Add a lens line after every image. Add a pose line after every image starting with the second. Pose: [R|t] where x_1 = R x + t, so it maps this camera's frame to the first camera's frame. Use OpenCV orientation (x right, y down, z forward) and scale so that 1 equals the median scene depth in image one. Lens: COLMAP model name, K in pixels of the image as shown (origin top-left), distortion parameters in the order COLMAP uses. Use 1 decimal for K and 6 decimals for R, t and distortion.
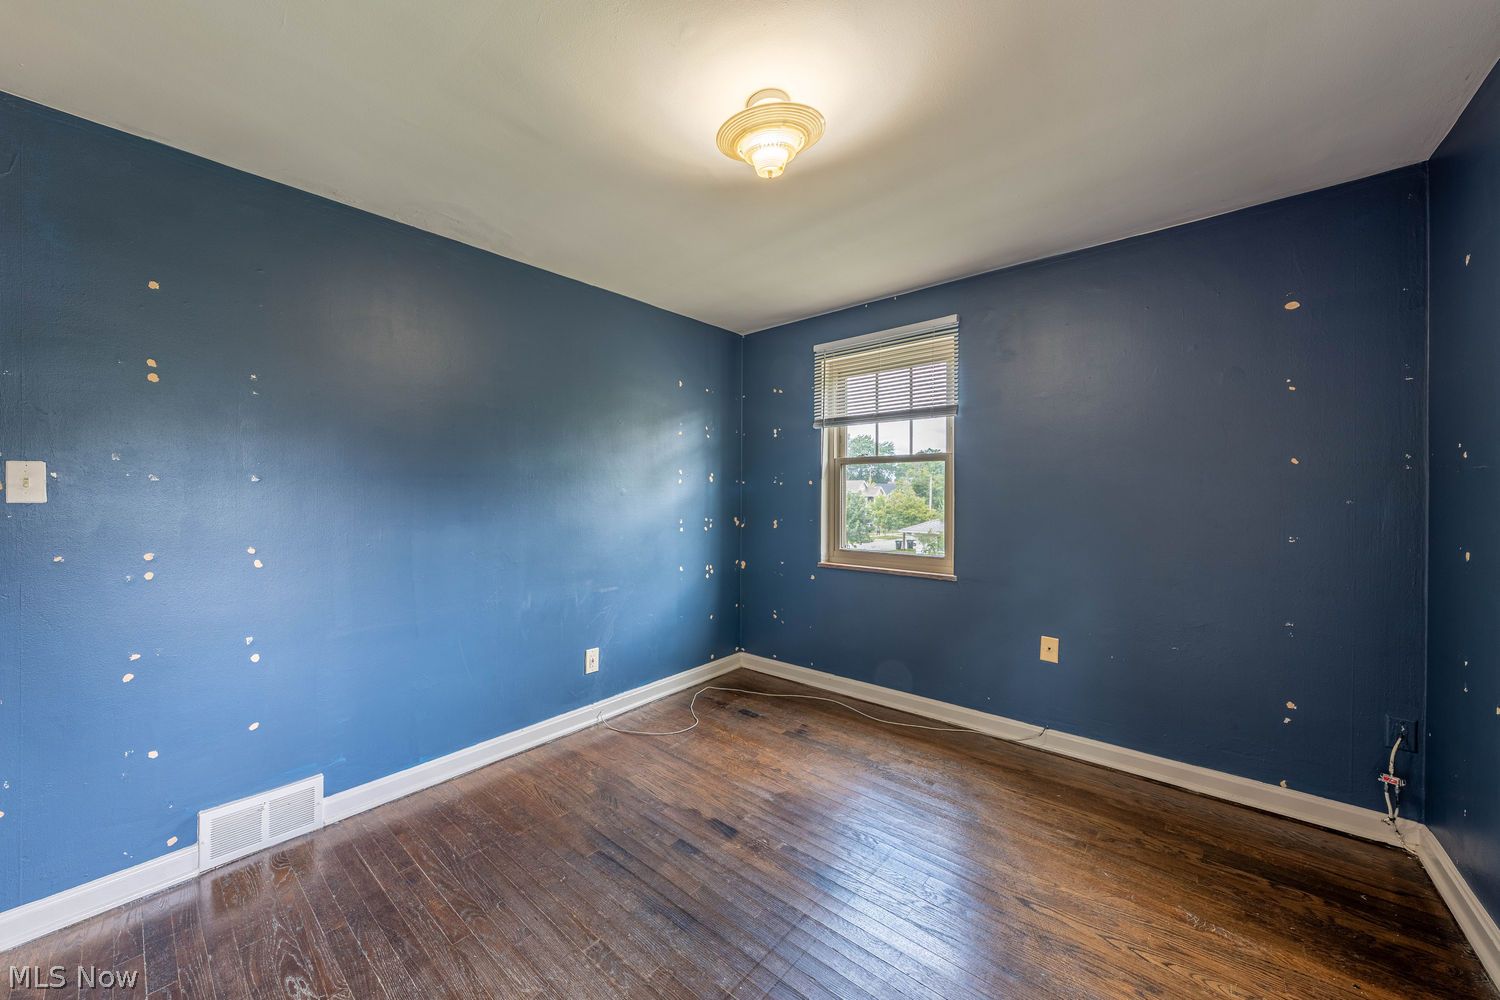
lens RADIAL K [[531.6, 0, 750.0], [0, 531.6, 500.0], [0, 0, 1]] dist [0.000440, 0.000058]
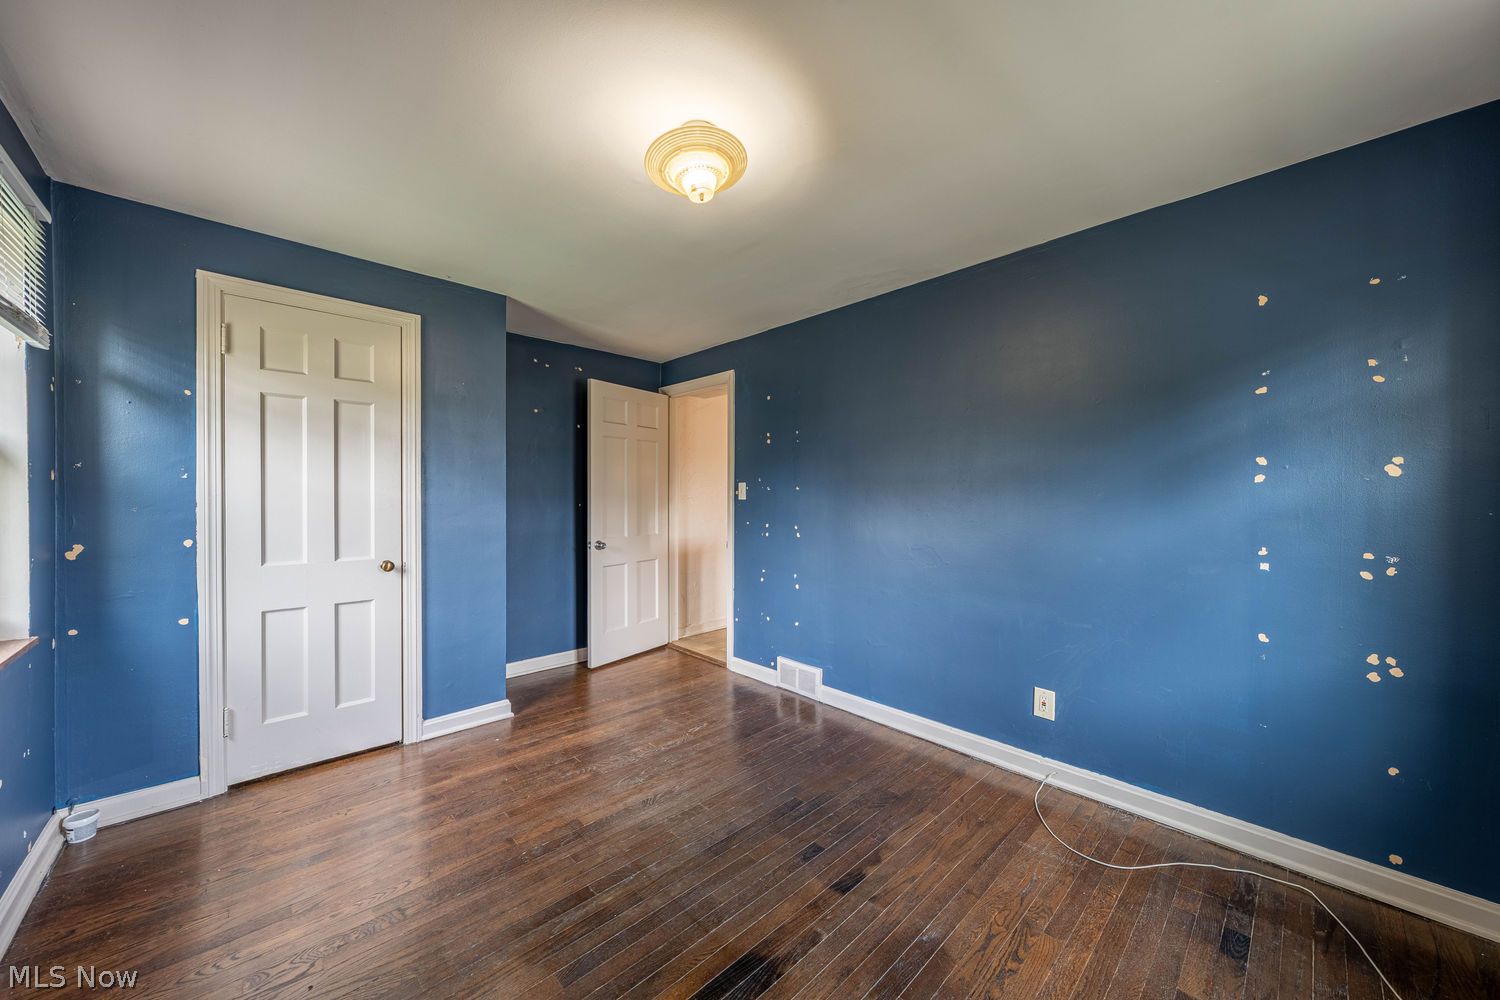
lens RADIAL K [[546.4, 0, 745.5], [0, 546.4, 509.3], [0, 0, 1]] dist [-0.000706, -0.000069]
pose [[-0.112392, 0.025140, -0.993346, 0.670940], [-0.019666, 0.999428, 0.027519, -0.011237], [0.993469, 0.022628, -0.111833, 0.733151]]
